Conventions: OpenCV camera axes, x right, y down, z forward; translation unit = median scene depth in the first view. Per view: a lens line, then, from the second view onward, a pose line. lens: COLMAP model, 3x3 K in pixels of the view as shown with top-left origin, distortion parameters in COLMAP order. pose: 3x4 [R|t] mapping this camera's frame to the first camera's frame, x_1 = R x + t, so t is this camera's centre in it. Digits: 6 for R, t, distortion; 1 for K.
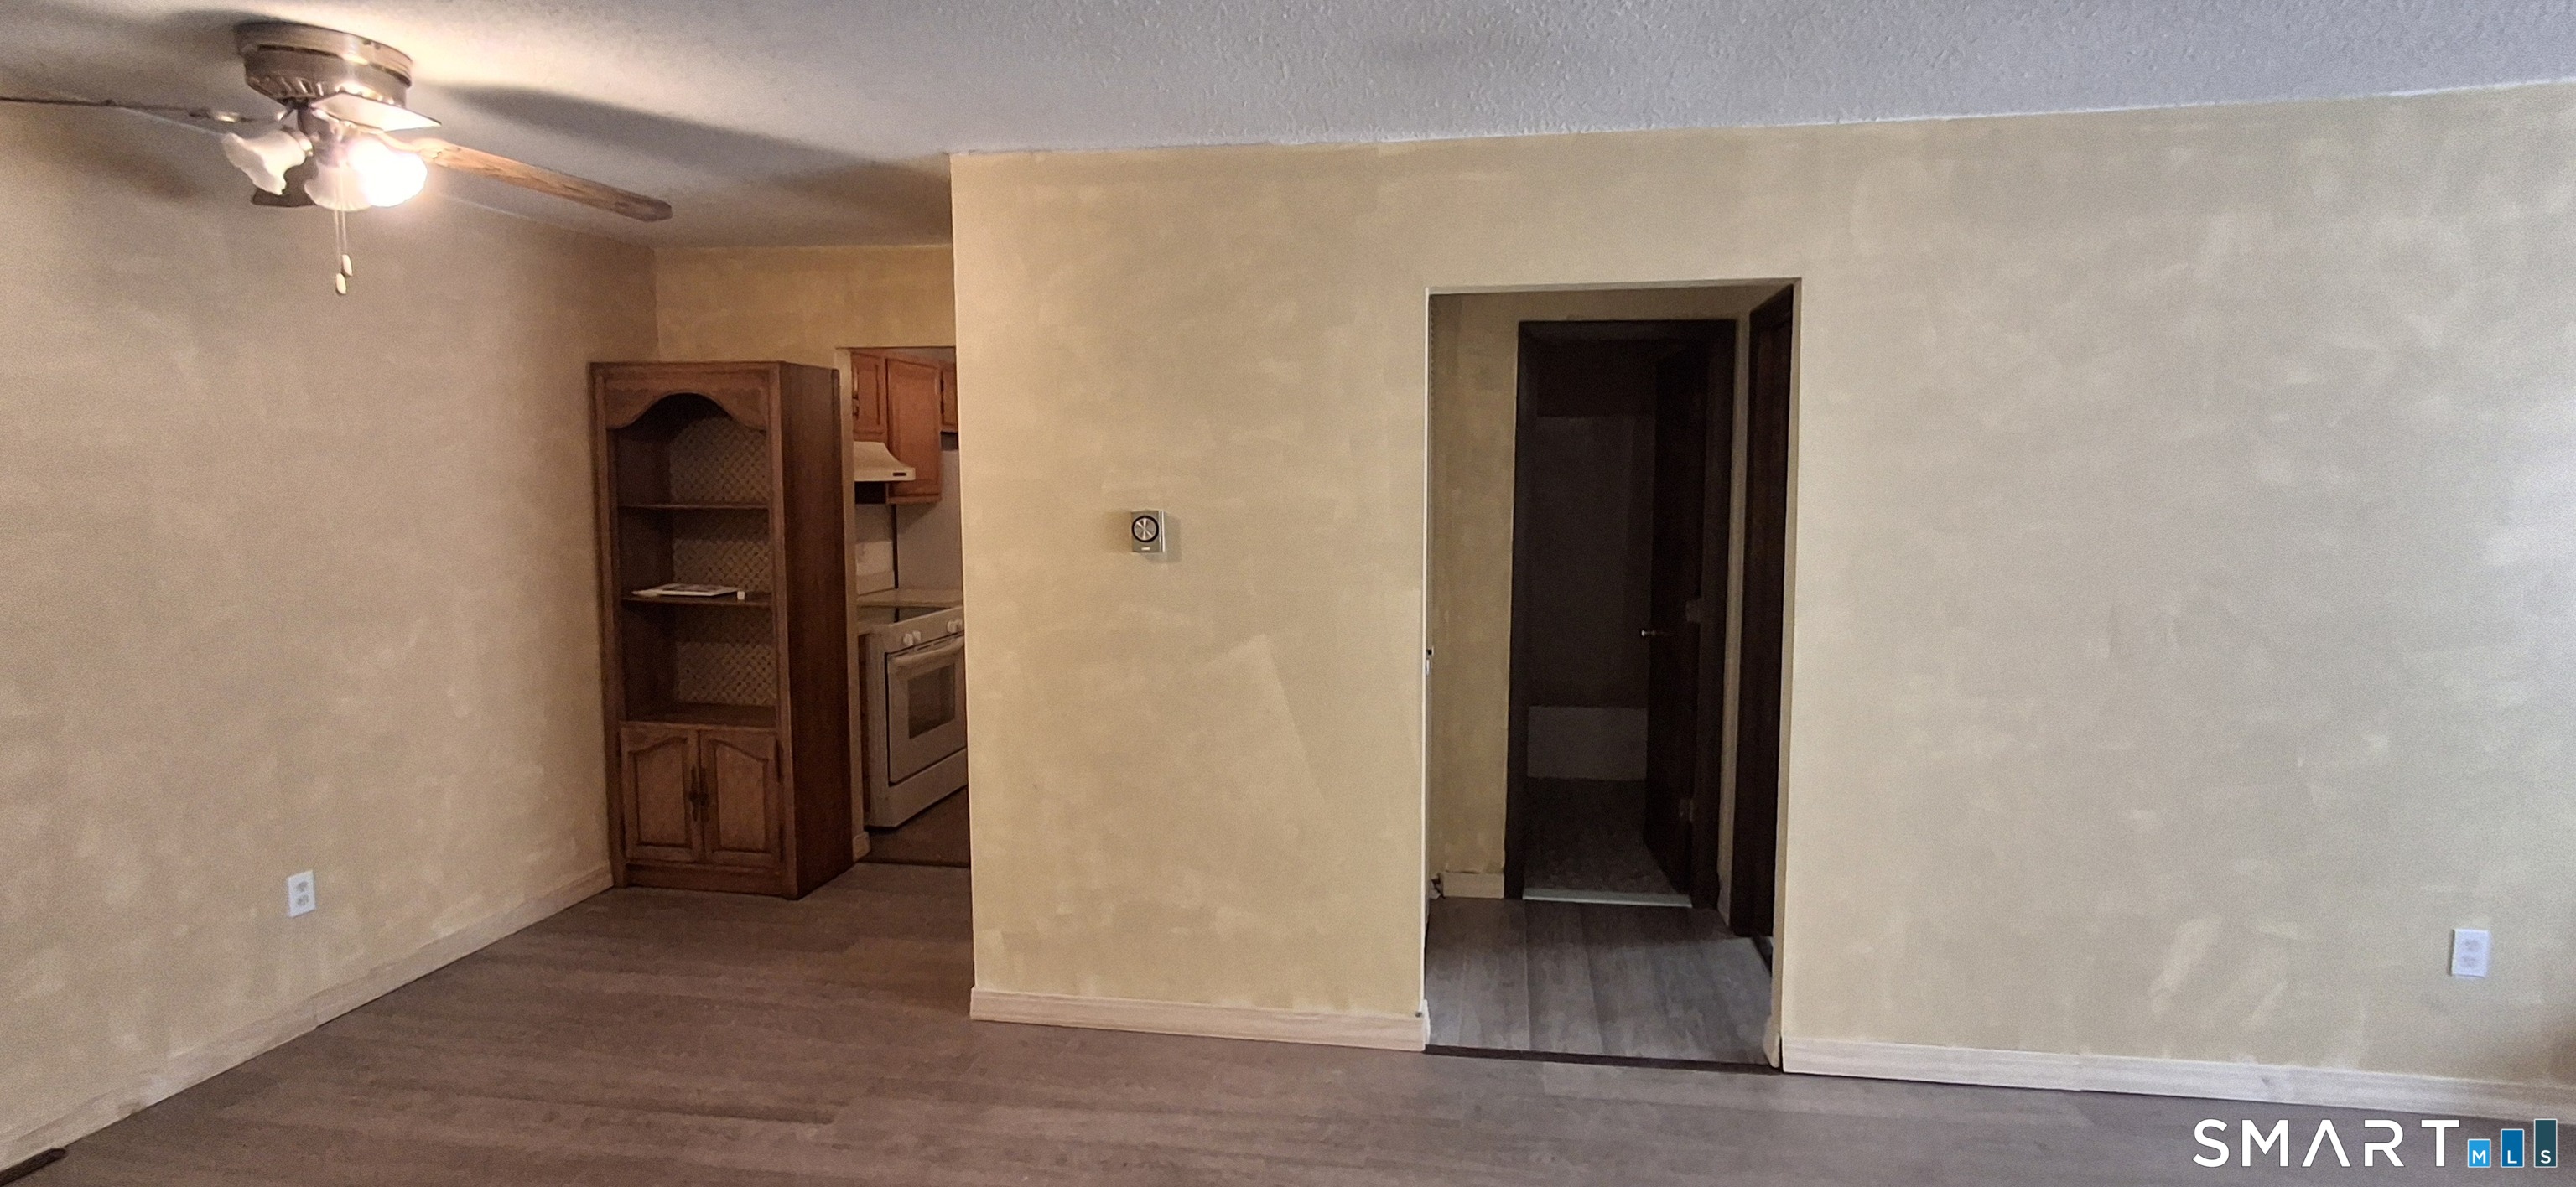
lens RADIAL K [[1177.8, 0, 1313.8], [0, 1177.8, 571.6], [0, 0, 1]] dist [0.001281, 0.000203]
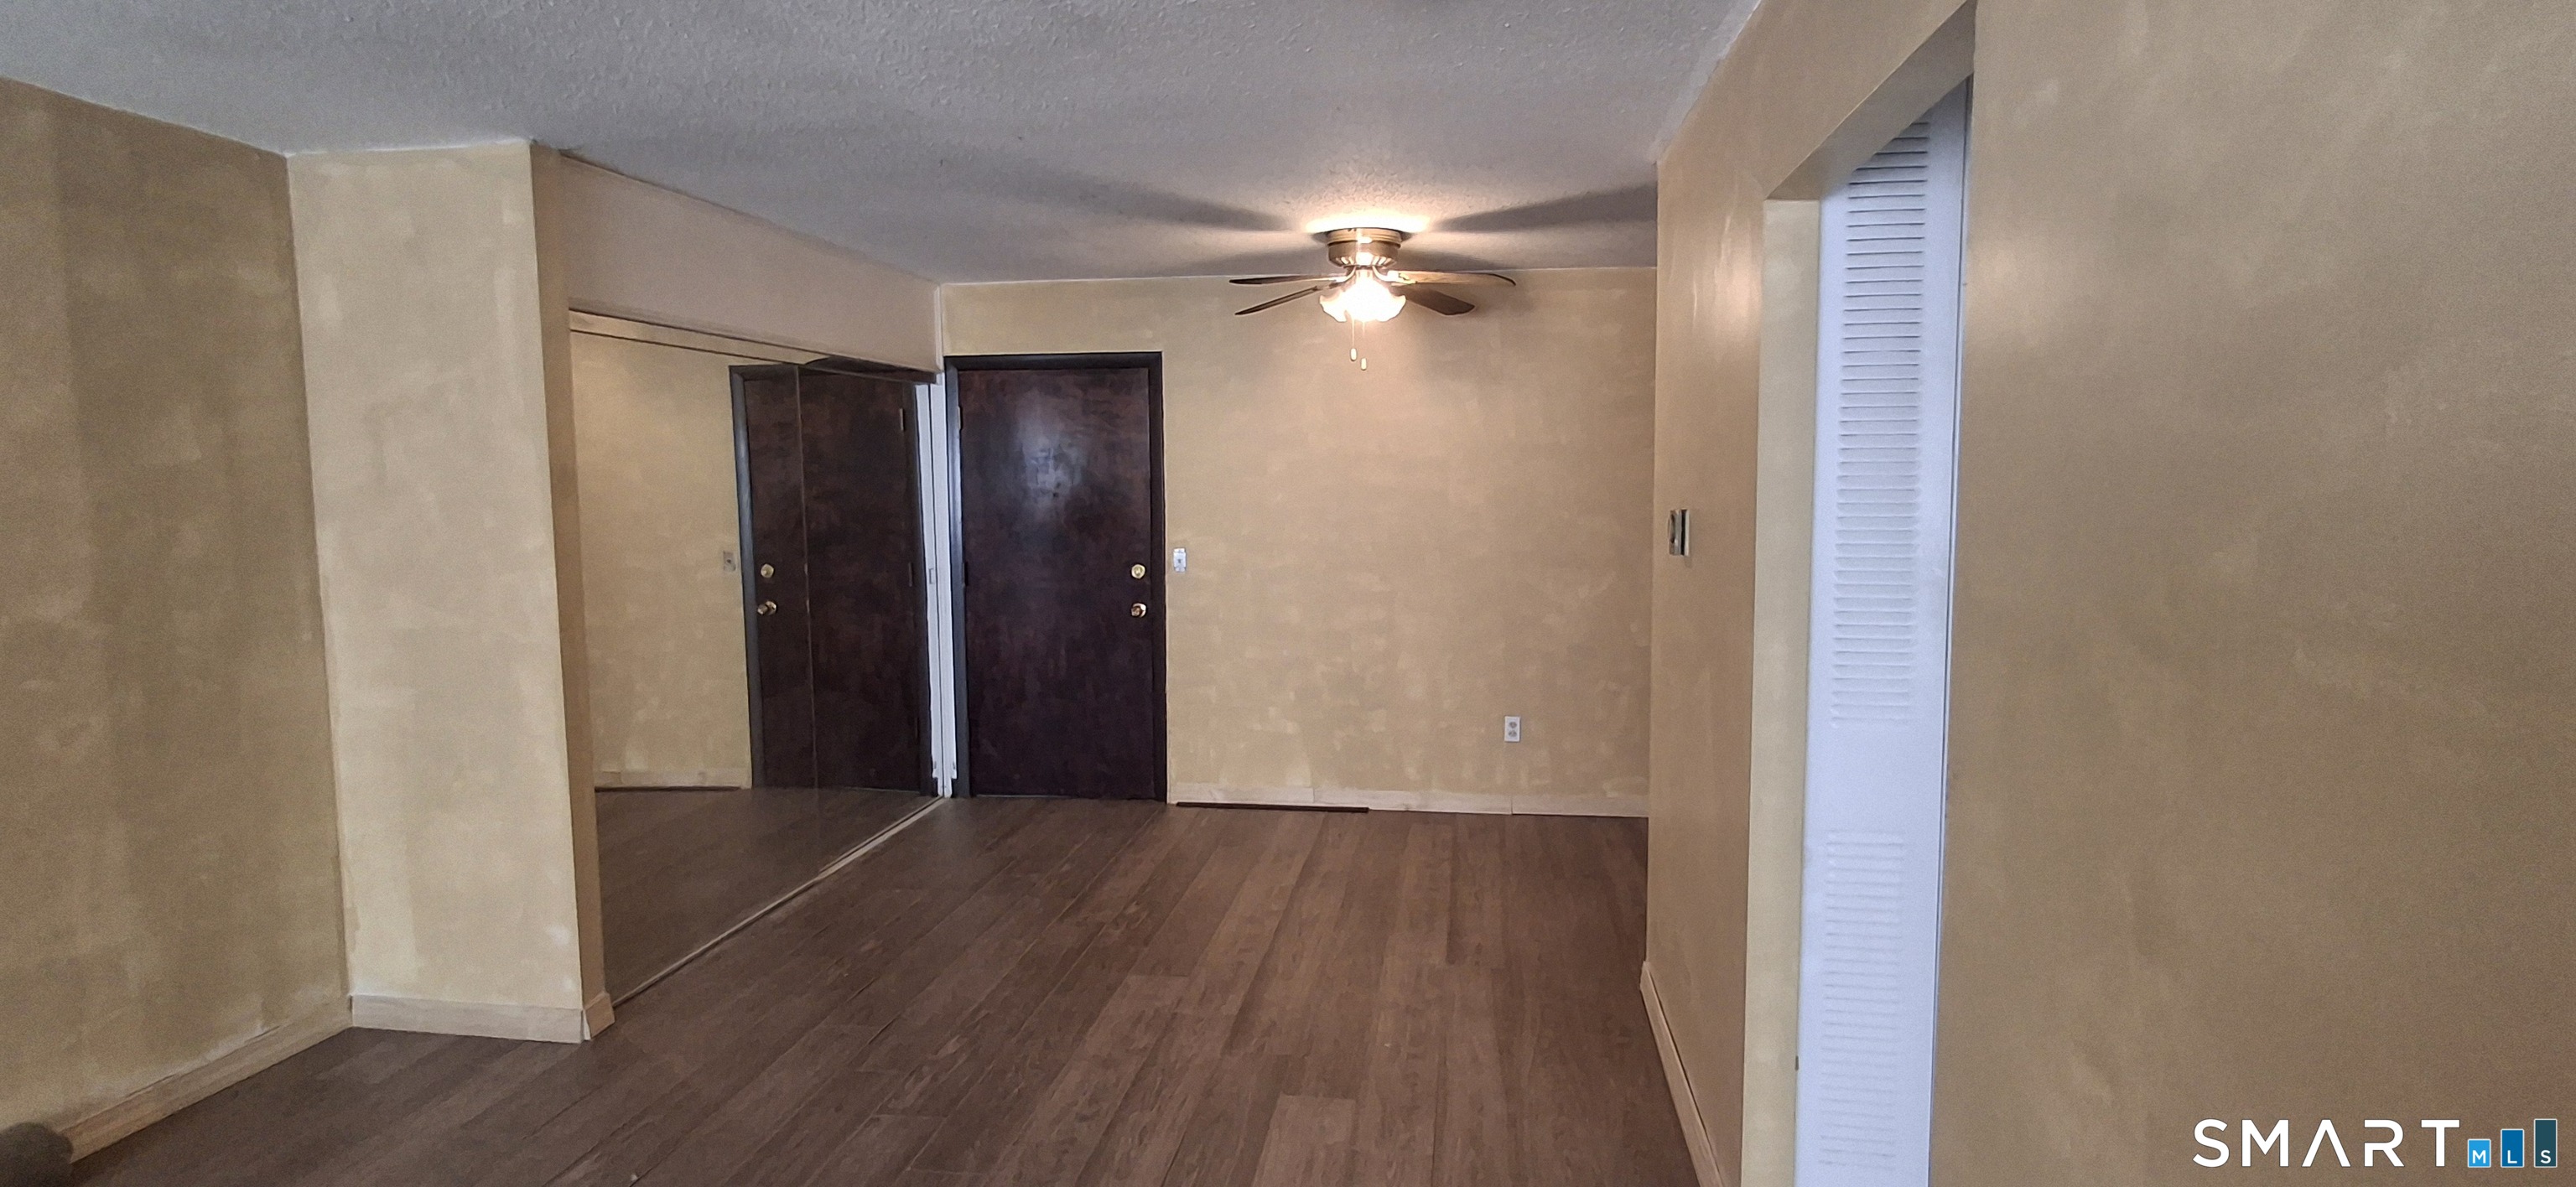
lens RADIAL K [[1177.8, 0, 1313.8], [0, 1177.8, 571.6], [0, 0, 1]] dist [0.001281, 0.000203]
pose [[0.011508, 0.079504, -0.996768, 0.848538], [-0.075549, 0.994054, 0.078415, -0.056223], [0.997076, 0.074402, 0.017446, 0.789391]]
